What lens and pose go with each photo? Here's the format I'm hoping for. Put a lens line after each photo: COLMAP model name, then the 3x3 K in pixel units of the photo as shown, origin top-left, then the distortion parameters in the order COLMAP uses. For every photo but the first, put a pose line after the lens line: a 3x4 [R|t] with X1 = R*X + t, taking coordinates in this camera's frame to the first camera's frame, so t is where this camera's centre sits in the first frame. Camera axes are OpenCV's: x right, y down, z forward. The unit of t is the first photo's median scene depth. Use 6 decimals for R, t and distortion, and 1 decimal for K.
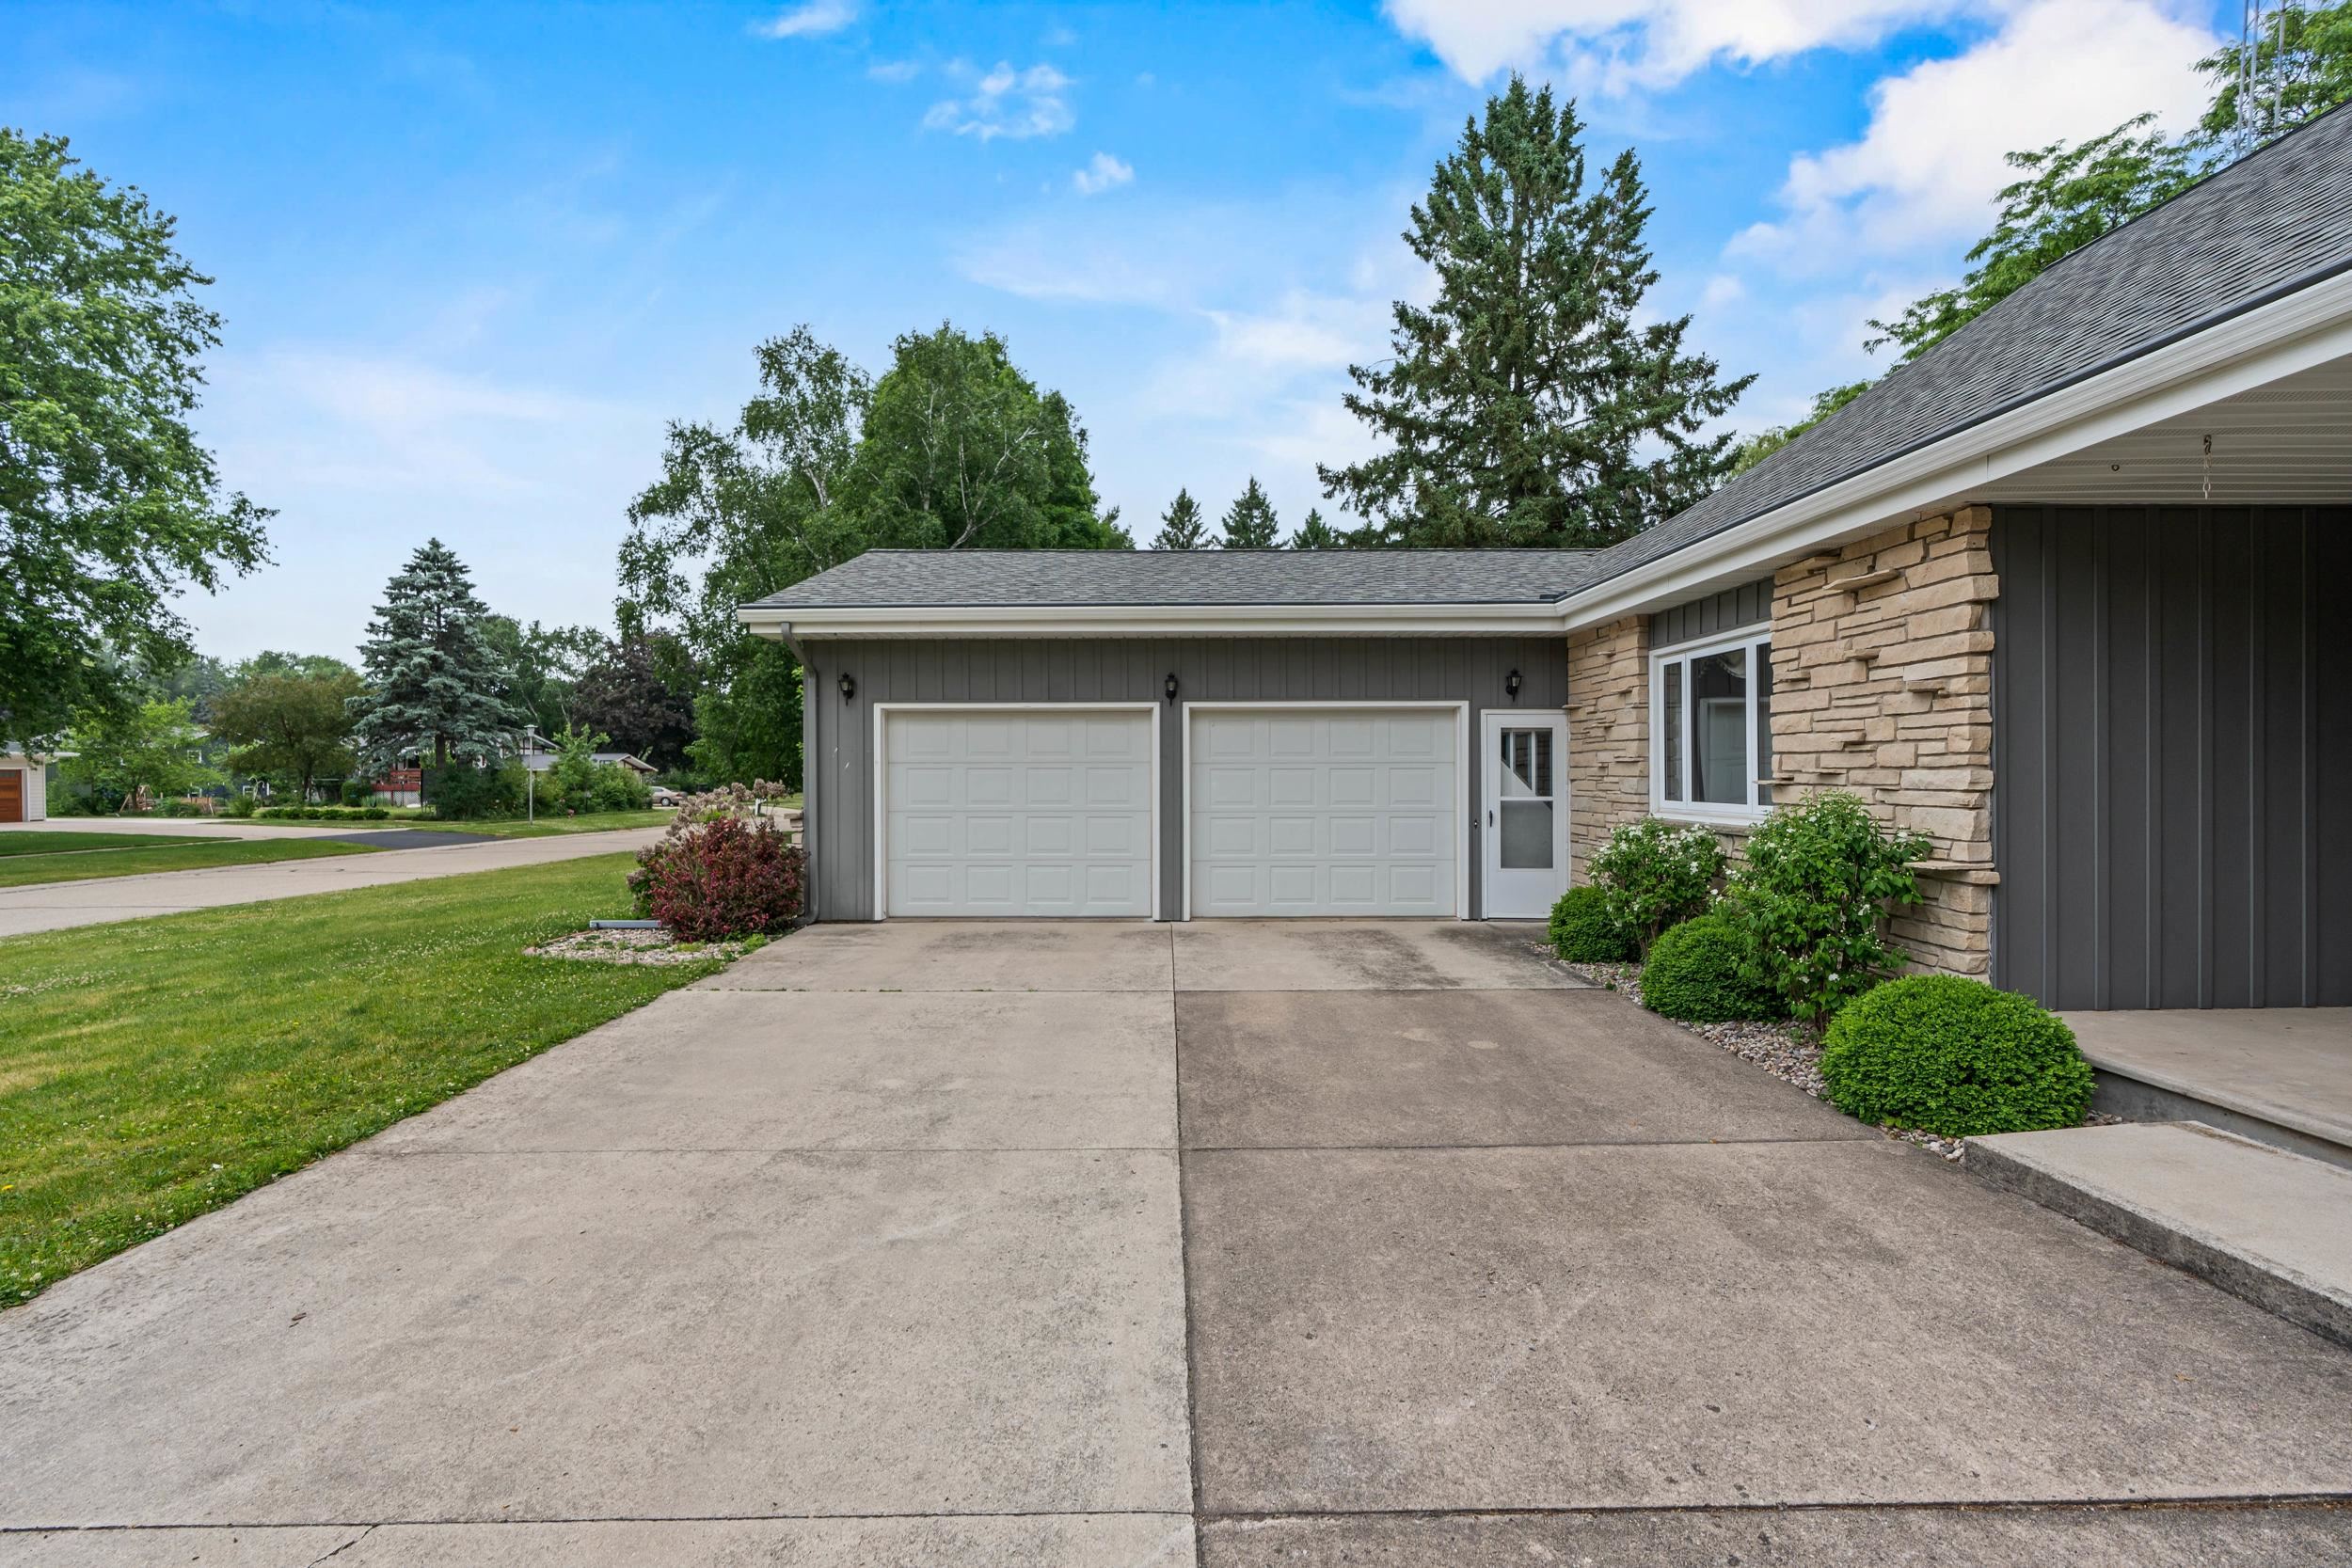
lens RADIAL K [[1057.0, 0, 1158.9], [0, 1057.0, 783.3], [0, 0, 1]] dist [-0.009389, 0.002643]
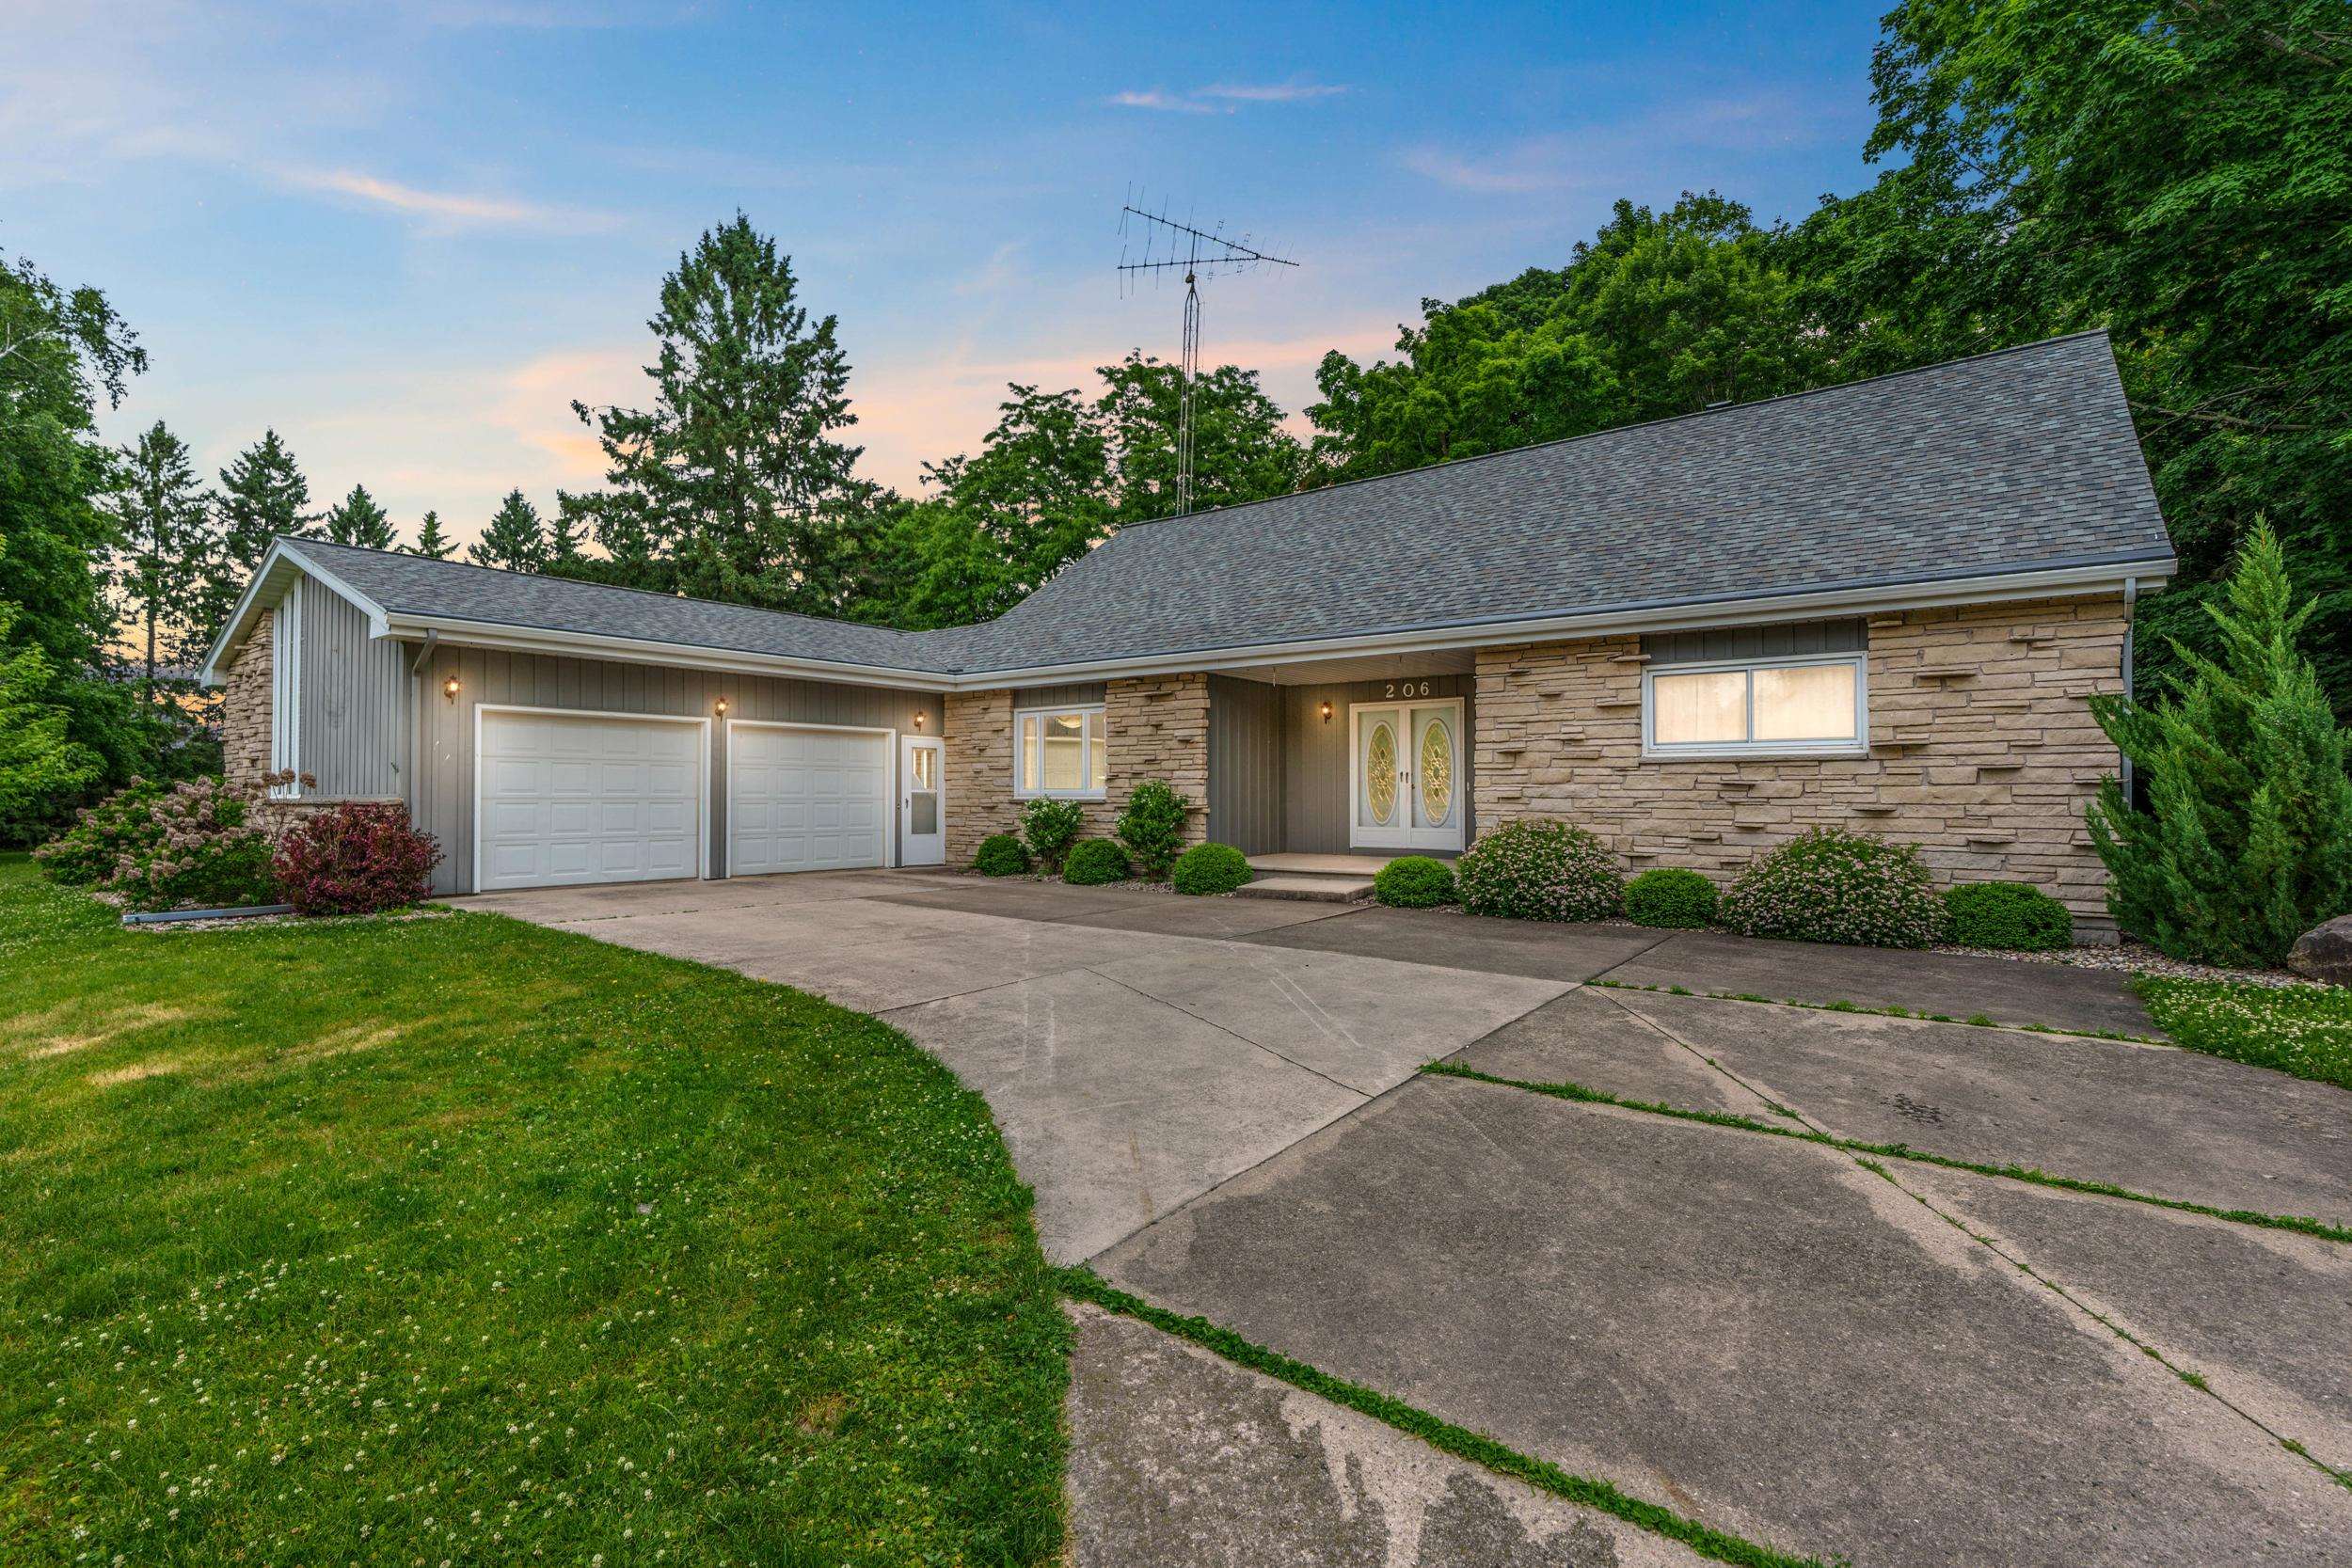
lens RADIAL K [[1057.0, 0, 1171.8], [0, 1057.0, 787.0], [0, 0, 1]] dist [-0.009389, 0.002643]
pose [[0.604132, 0.009381, 0.796829, -1.224679], [0.005081, 0.999865, -0.015623, 0.060350], [-0.796868, 0.013488, 0.604003, -0.488631]]
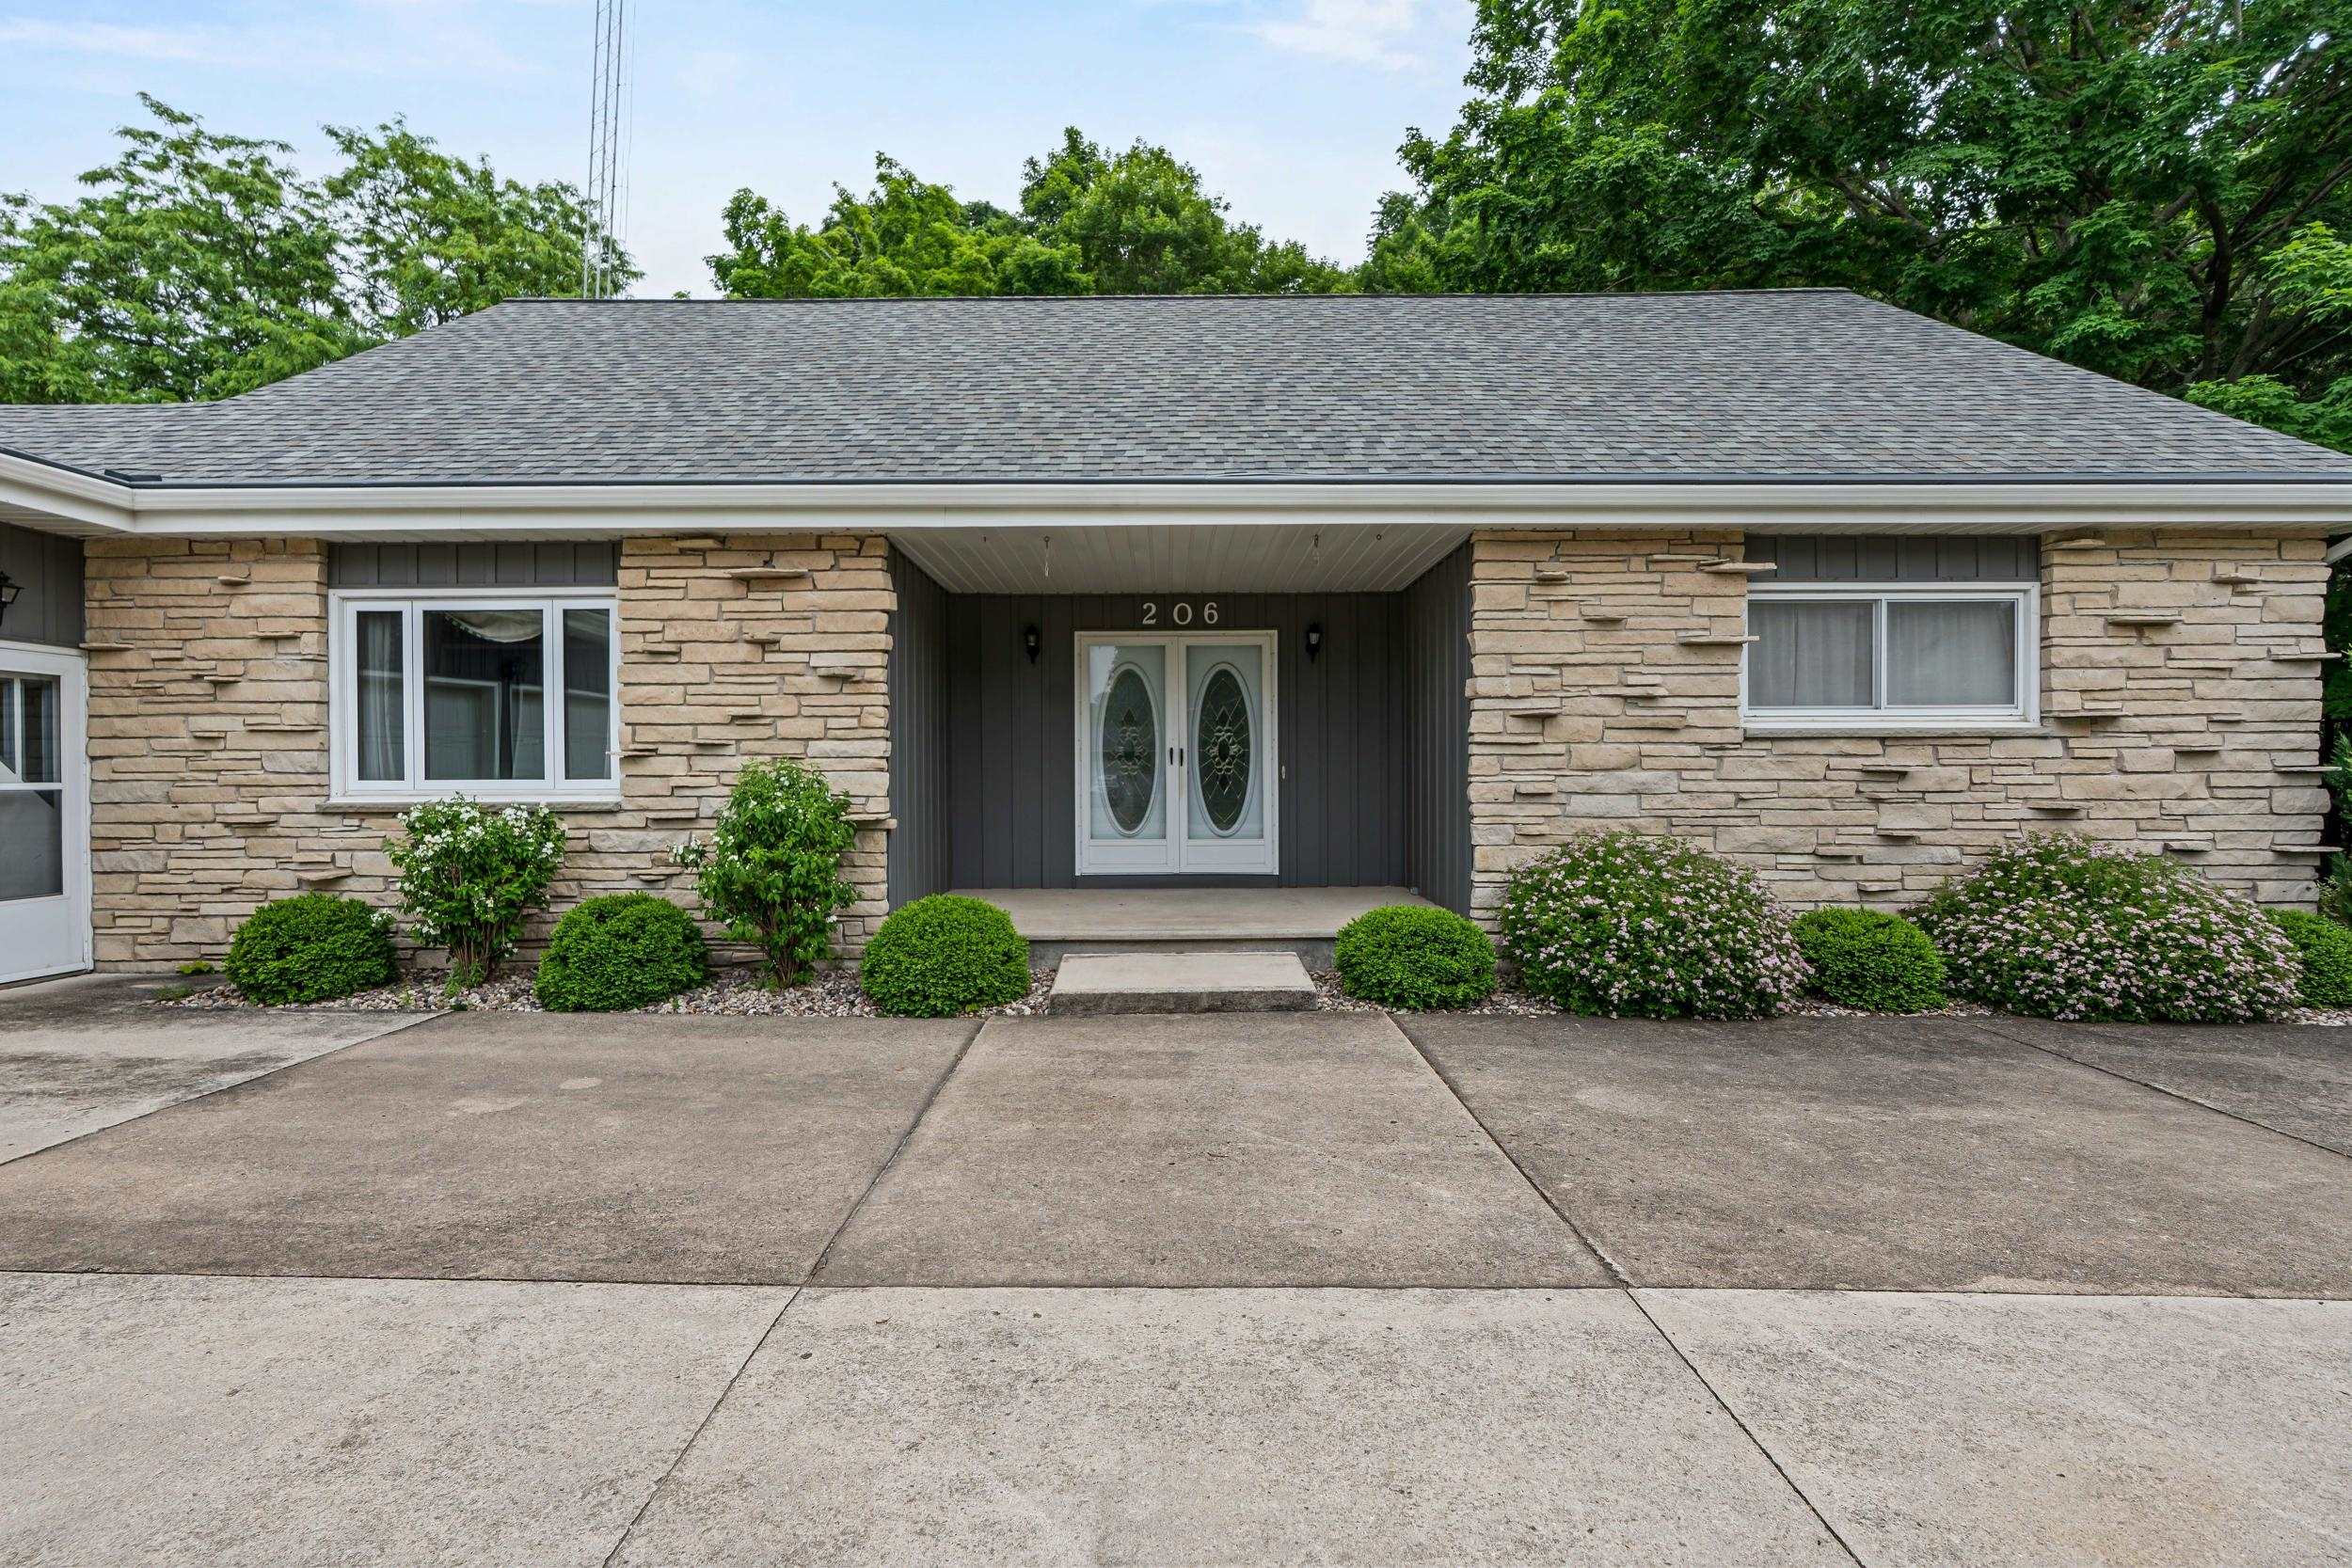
lens RADIAL K [[1057.0, 0, 1157.0], [0, 1057.0, 777.6], [0, 0, 1]] dist [-0.009389, 0.002643]
pose [[0.005003, 0.000373, 0.999987, -0.445299], [0.012874, 0.999917, -0.000438, 0.031315], [-0.999905, 0.012876, 0.004997, 0.565112]]
